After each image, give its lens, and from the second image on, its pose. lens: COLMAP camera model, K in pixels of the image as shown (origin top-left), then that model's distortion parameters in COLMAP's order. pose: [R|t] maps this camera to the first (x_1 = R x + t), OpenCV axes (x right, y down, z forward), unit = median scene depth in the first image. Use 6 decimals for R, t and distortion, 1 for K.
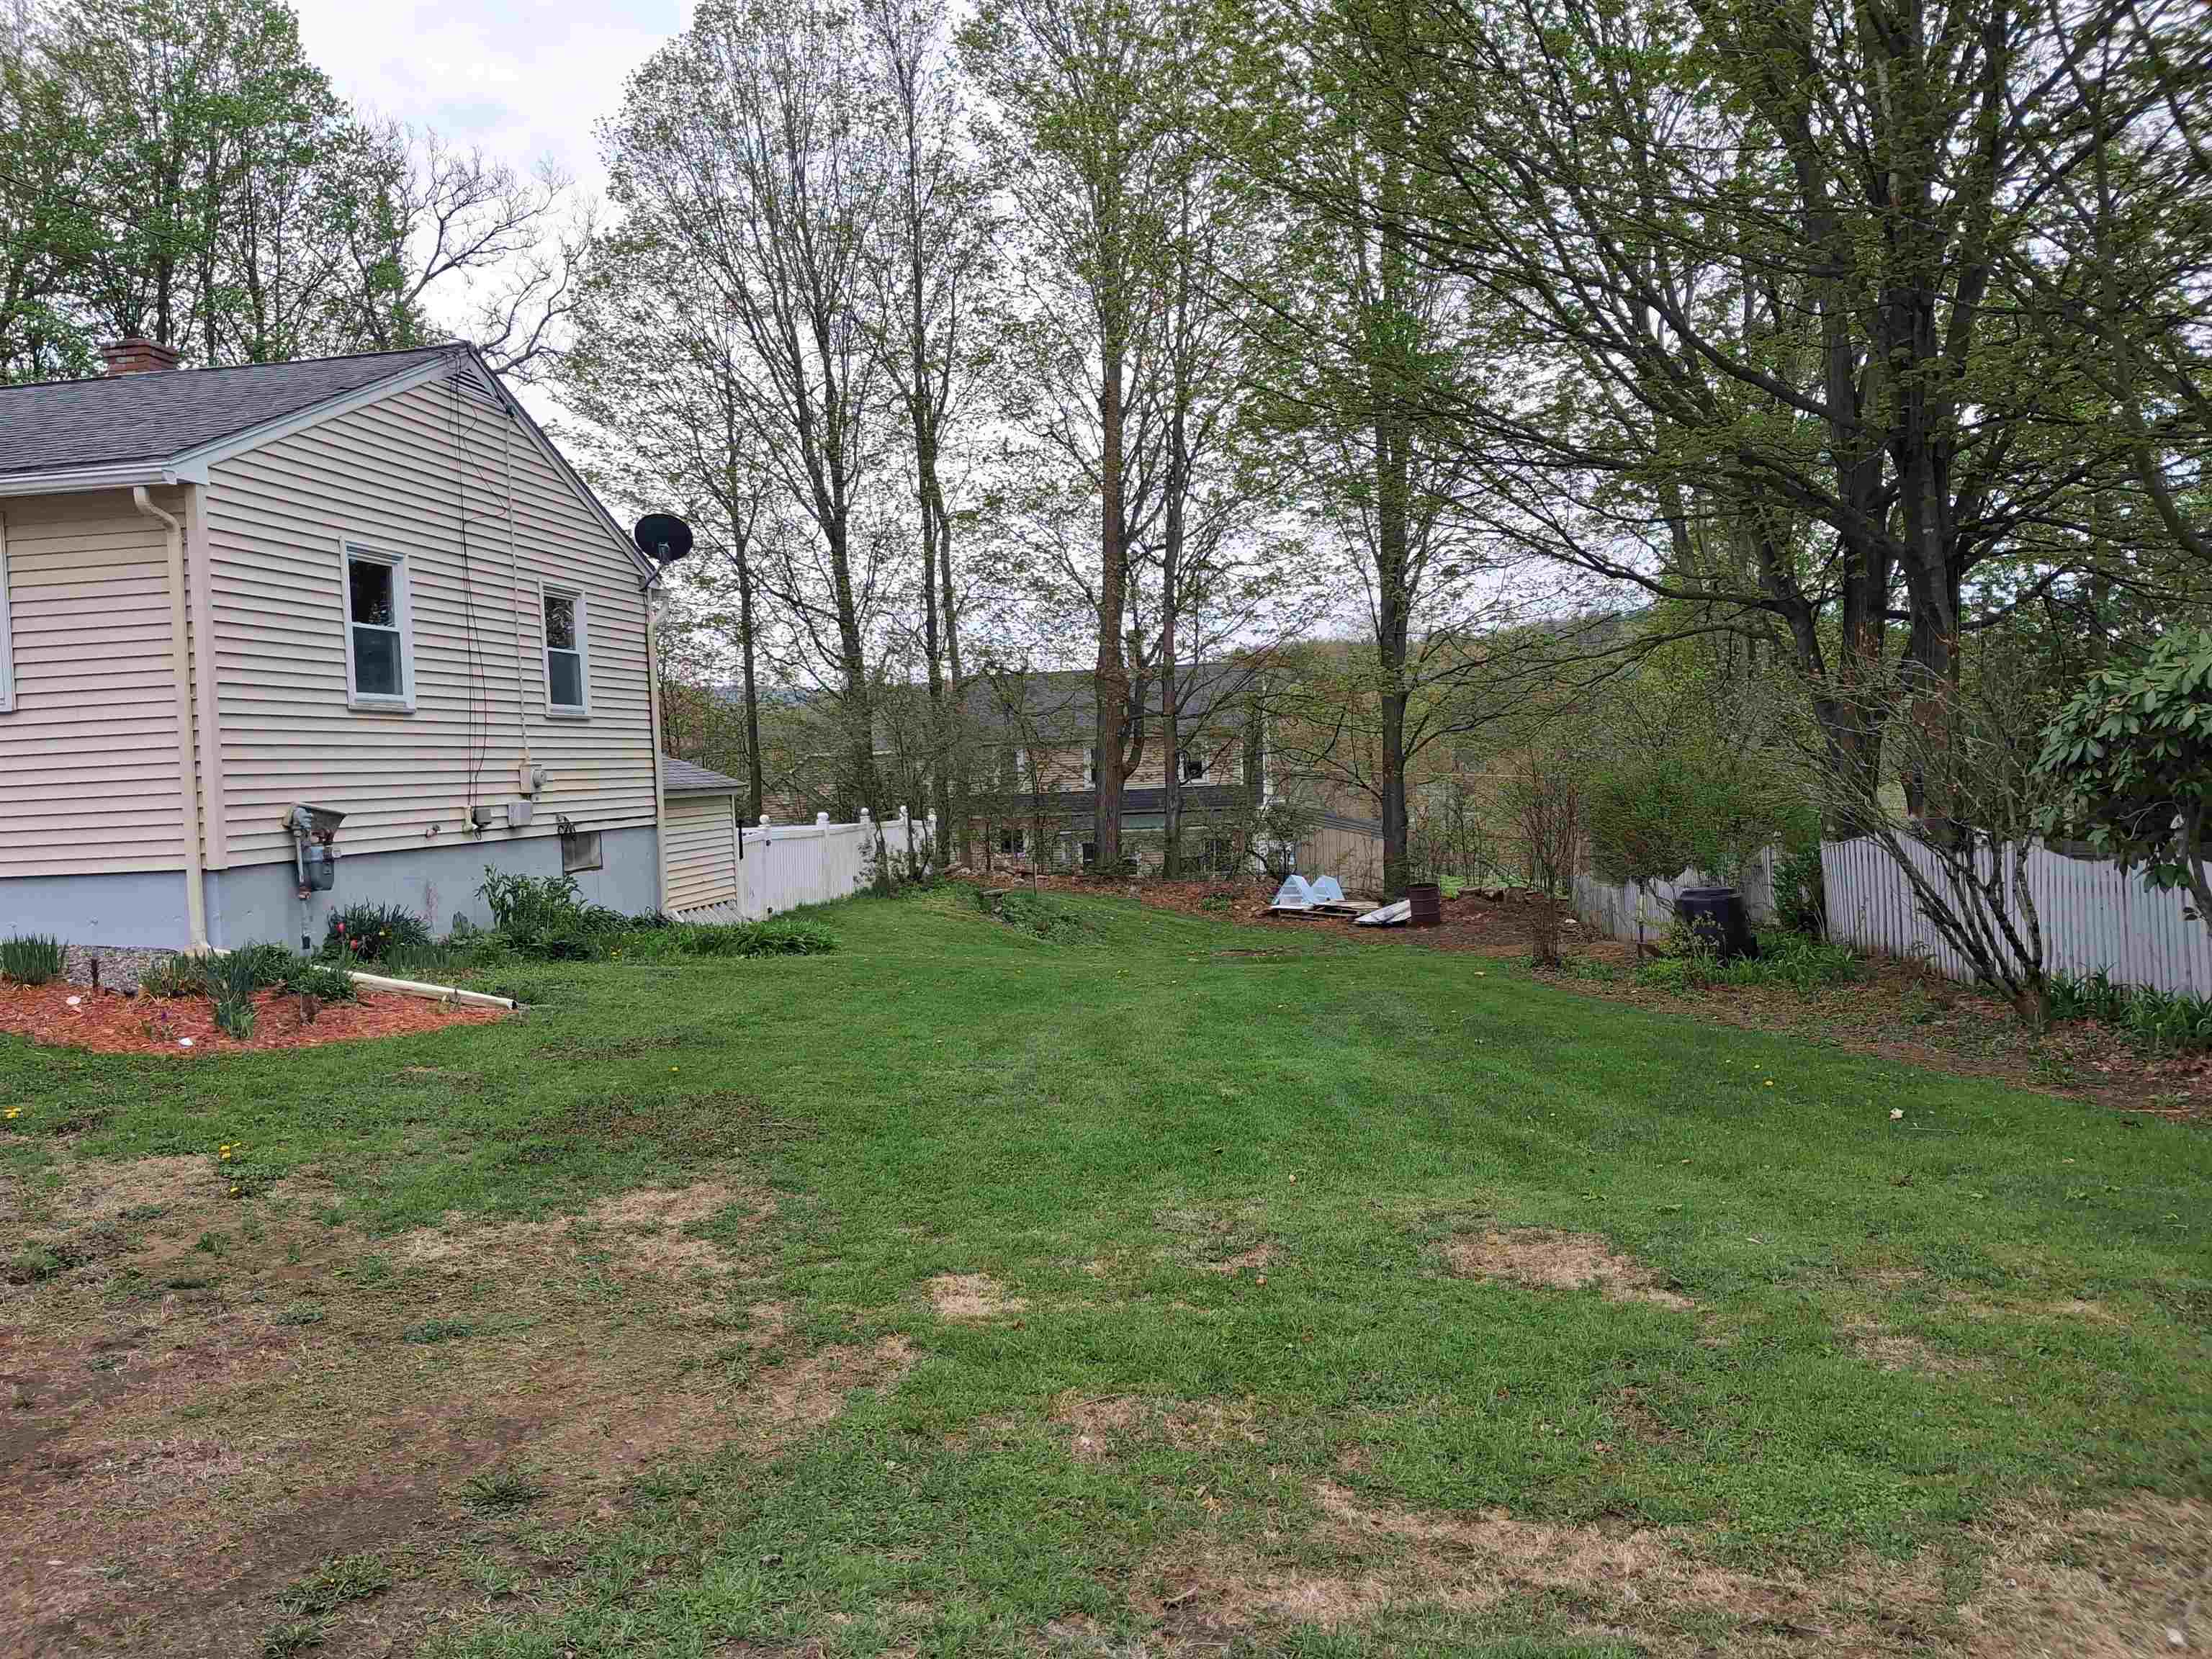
lens RADIAL K [[1747.0, 0, 1106.0], [0, 1747.0, 829.5], [0, 0, 1]] dist [0.010213, 0.002499]
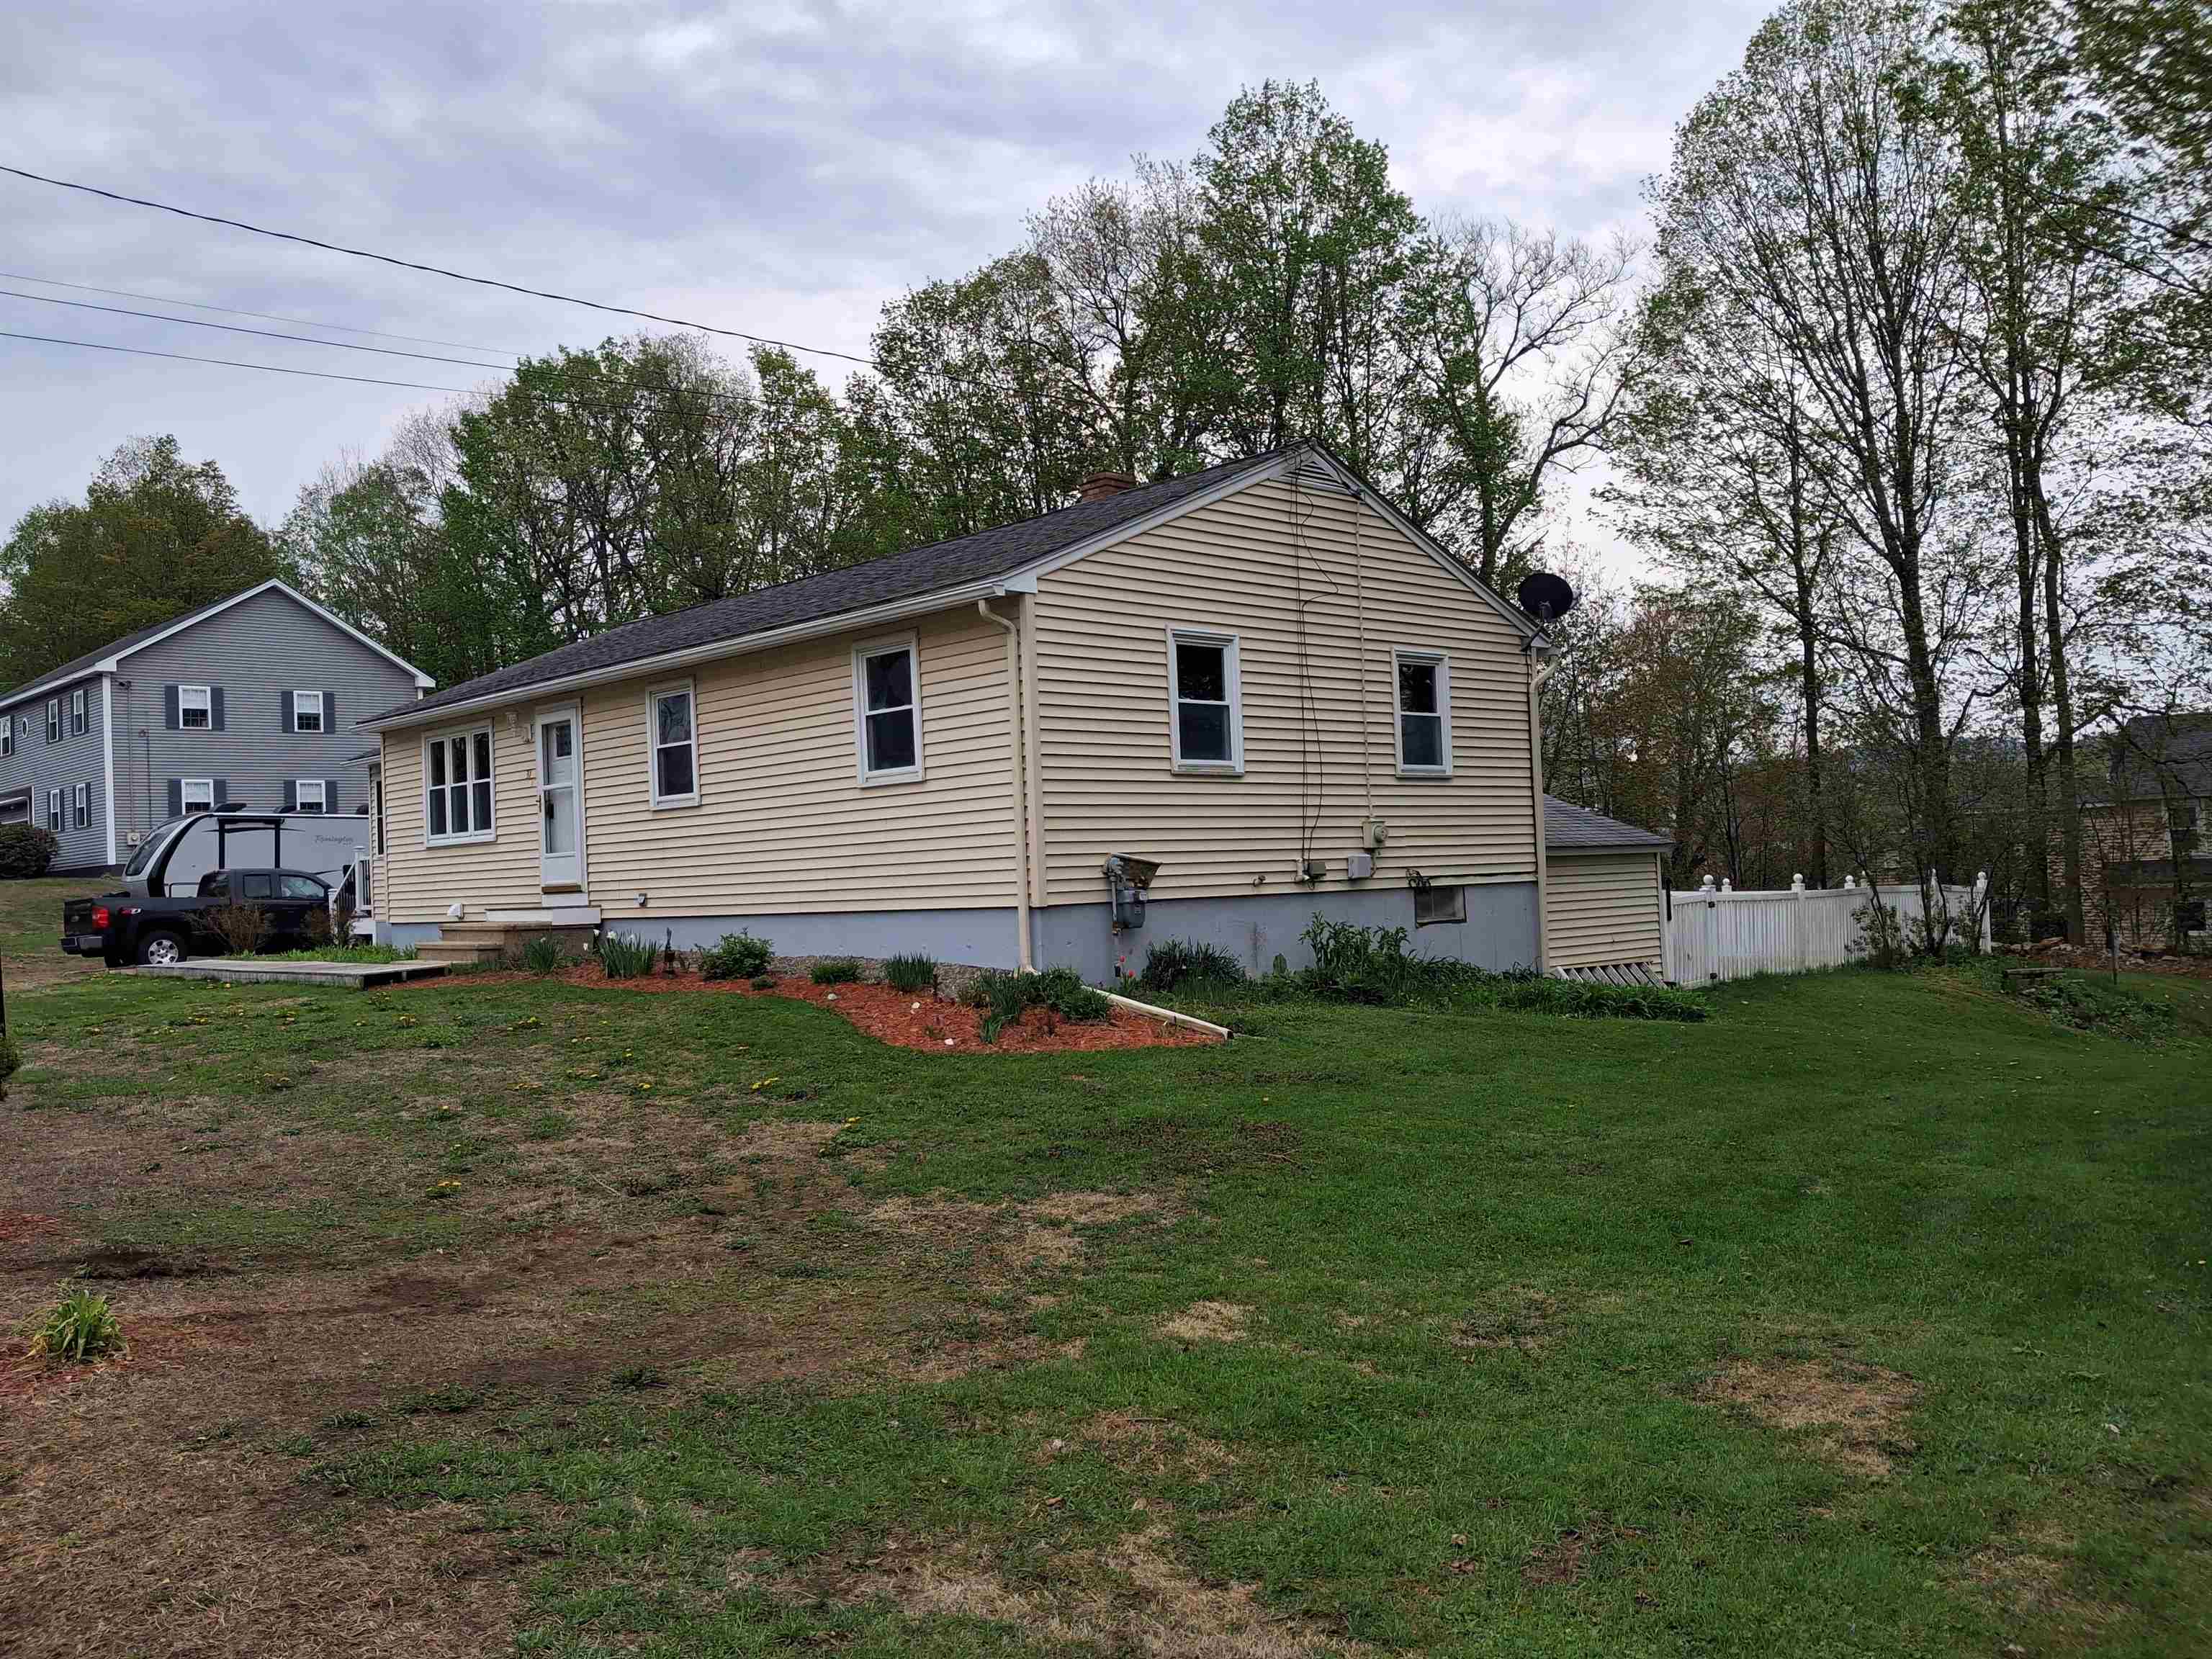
lens RADIAL K [[1756.8, 0, 1106.0], [0, 1756.8, 829.5], [0, 0, 1]] dist [0.104066, -0.185375]
pose [[0.789757, -0.000718, -0.613419, 0.216298], [-0.020984, 0.999382, -0.028187, 0.001778], [0.613061, 0.035133, 0.789254, 0.048870]]
